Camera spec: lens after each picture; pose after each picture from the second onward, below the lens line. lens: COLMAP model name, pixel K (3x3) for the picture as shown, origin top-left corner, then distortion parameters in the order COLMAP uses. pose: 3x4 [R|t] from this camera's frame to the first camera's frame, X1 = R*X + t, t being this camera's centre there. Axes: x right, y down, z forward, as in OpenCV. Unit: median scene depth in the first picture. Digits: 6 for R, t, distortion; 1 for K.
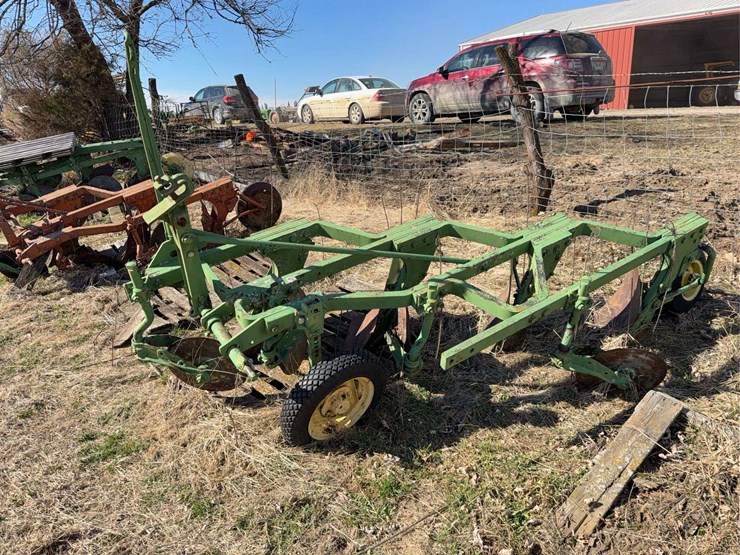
lens RADIAL K [[580.8, 0, 370.4], [0, 580.8, 270.0], [0, 0, 1]] dist [0.041340, -0.057809]
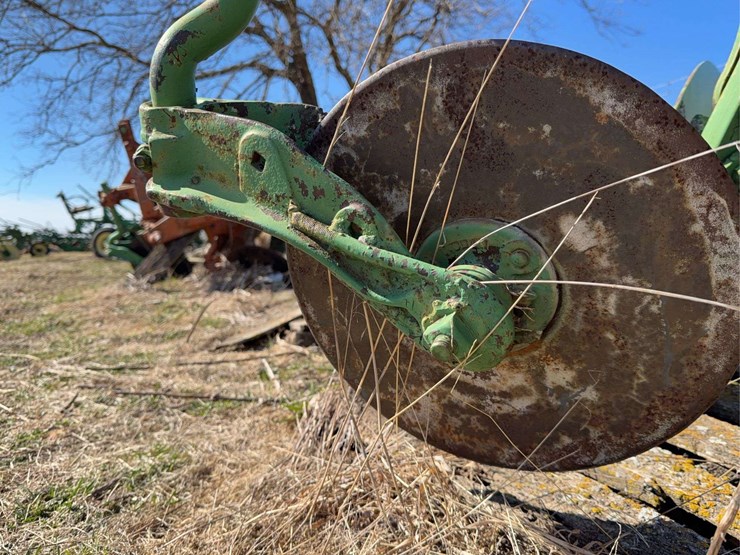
lens RADIAL K [[580.8, 0, 369.3], [0, 580.8, 281.9], [0, 0, 1]] dist [0.041340, -0.057809]
pose [[0.939531, 0.074459, -0.334270, -0.253221], [-0.145507, 0.970385, -0.192822, 0.199385], [0.310014, 0.229801, 0.922542, 0.823085]]
